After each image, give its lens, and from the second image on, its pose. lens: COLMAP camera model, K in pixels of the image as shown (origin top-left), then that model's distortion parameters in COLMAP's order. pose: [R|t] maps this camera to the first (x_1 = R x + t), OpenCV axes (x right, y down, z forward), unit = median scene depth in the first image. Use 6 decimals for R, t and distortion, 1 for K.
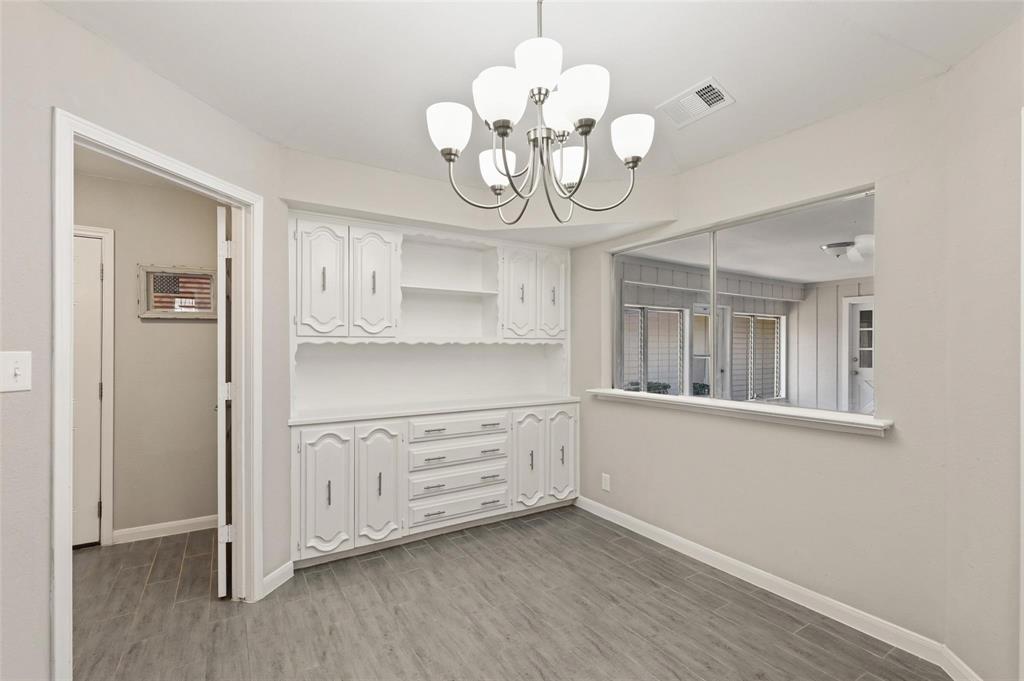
lens RADIAL K [[466.0, 0, 519.2], [0, 466.0, 346.9], [0, 0, 1]] dist [0.000795, -0.000157]
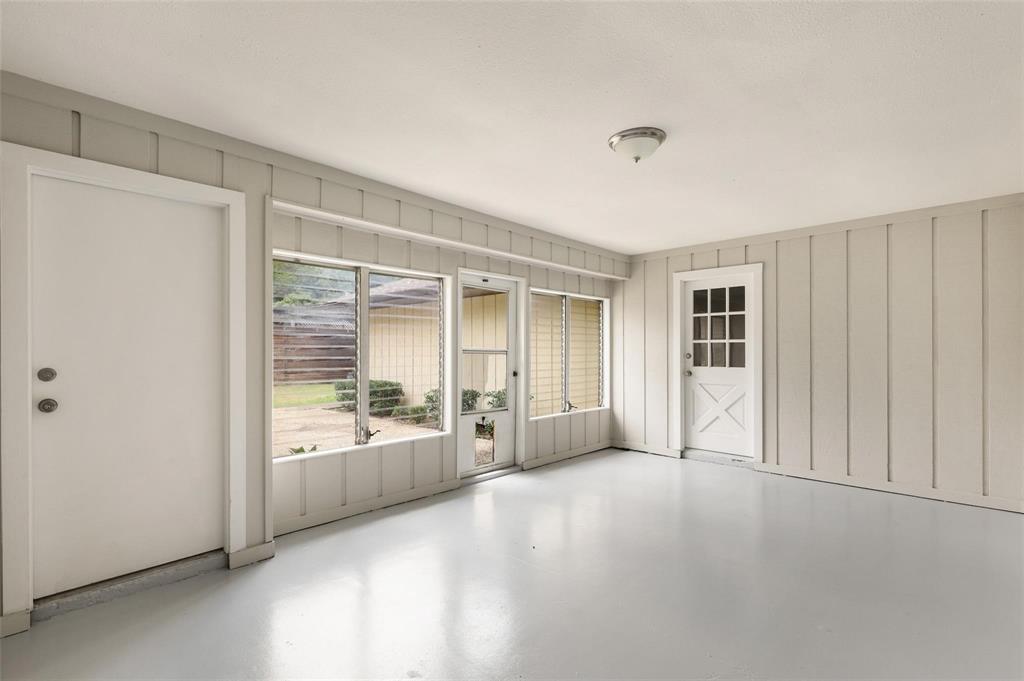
lens RADIAL K [[466.0, 0, 507.8], [0, 466.0, 351.1], [0, 0, 1]] dist [0.001984, 0.000004]
pose [[0.975200, -0.003060, 0.221303, 0.270604], [0.001947, 0.999984, 0.005248, 0.015263], [-0.221316, -0.004687, 0.975191, 0.330459]]
